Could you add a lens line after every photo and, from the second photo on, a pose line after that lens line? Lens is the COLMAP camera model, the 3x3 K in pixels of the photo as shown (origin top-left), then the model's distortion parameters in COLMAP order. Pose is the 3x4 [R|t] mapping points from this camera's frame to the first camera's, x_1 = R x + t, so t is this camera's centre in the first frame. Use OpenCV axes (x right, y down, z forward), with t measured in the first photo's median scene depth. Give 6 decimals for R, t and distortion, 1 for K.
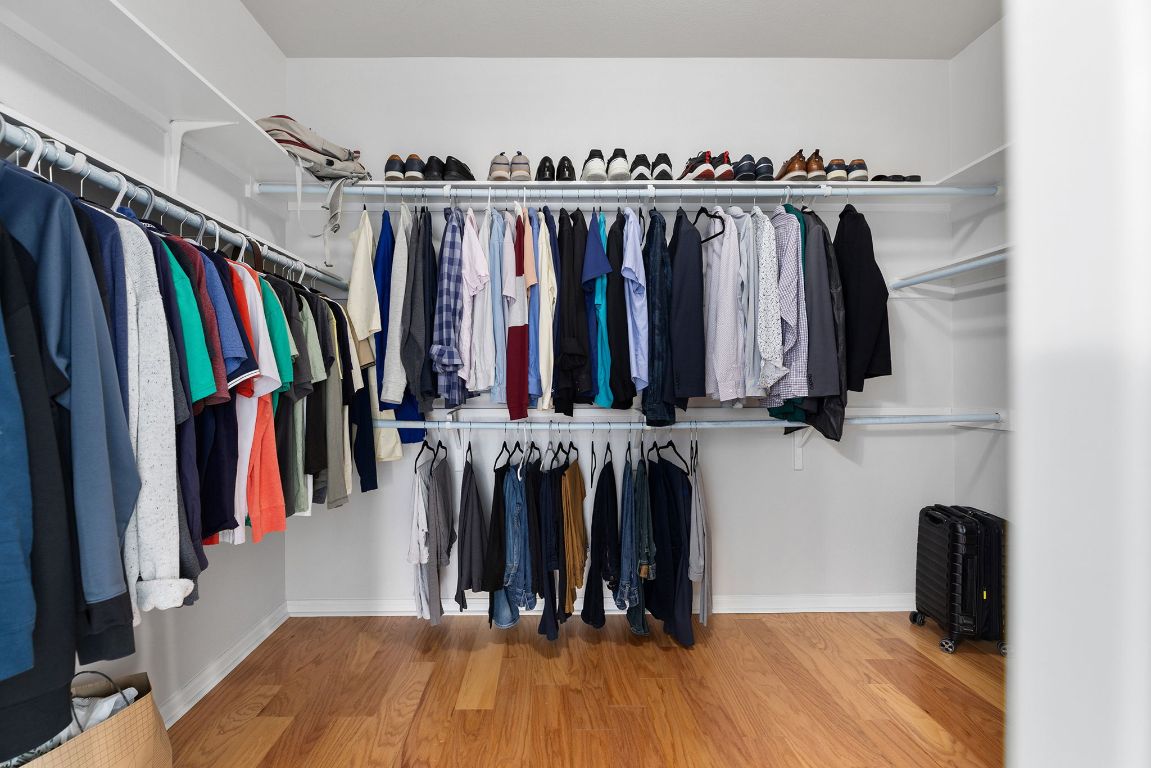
lens RADIAL K [[617.5, 0, 548.5], [0, 617.5, 382.5], [0, 0, 1]] dist [0.000824, 0.000157]
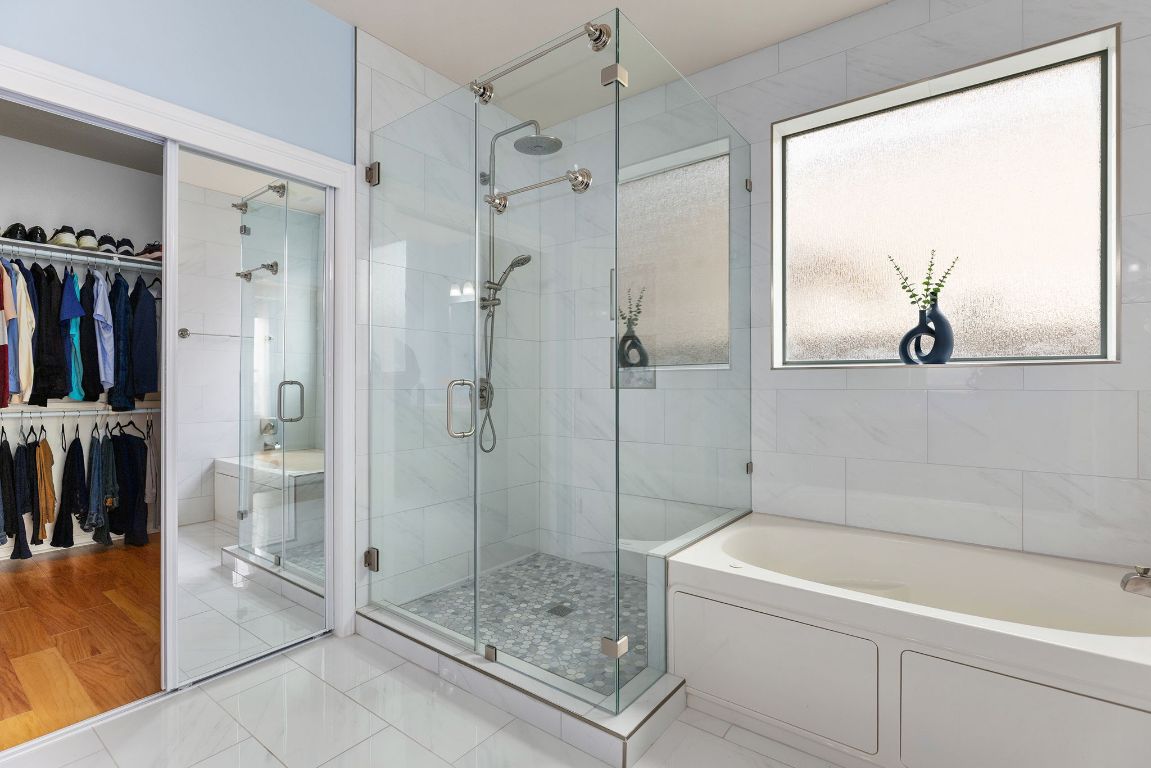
lens RADIAL K [[530.5, 0, 593.7], [0, 530.5, 383.2], [0, 0, 1]] dist [-0.001797, -0.000603]
pose [[0.607370, 0.007568, 0.794383, -0.169875], [-0.002648, 0.999968, -0.007502, 0.003971], [-0.794414, 0.002453, 0.607371, -0.808169]]
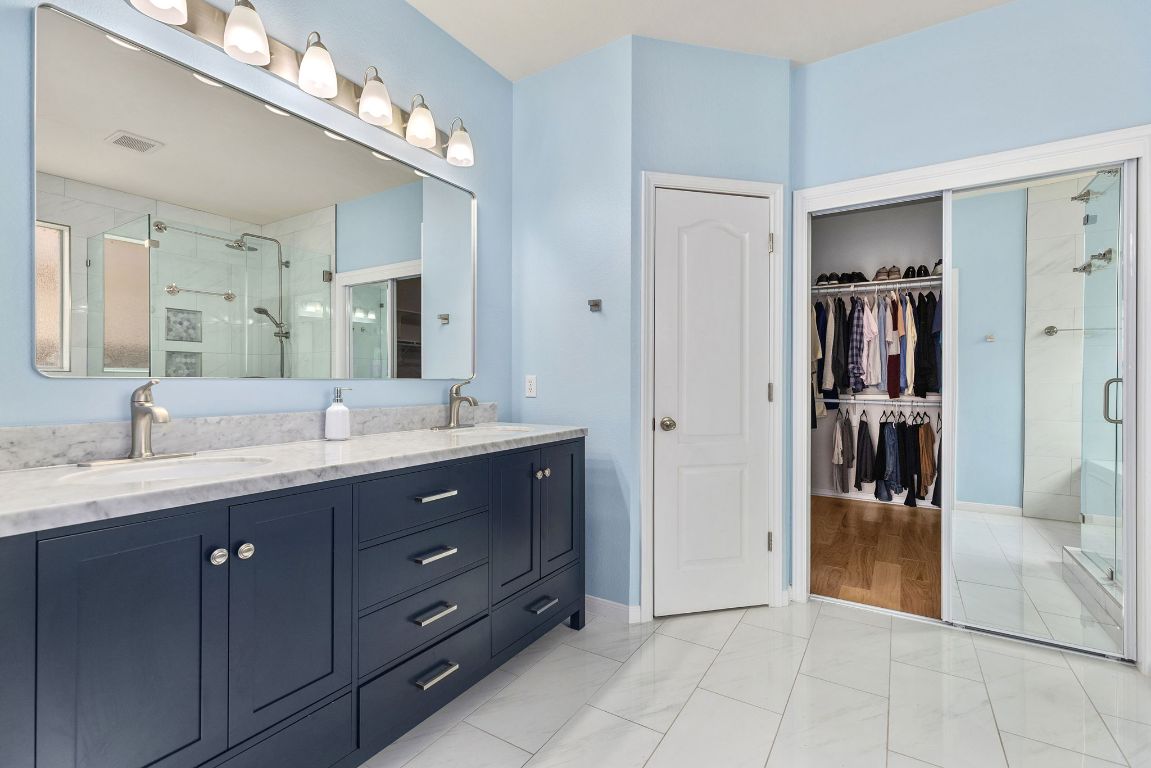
lens RADIAL K [[507.7, 0, 555.9], [0, 507.7, 380.5], [0, 0, 1]] dist [-0.000355, -0.000098]
pose [[0.822658, 0.005789, -0.568508, -0.012074], [-0.006477, 0.999979, 0.000811, 0.003133], [0.568500, 0.003015, 0.822678, -1.012000]]
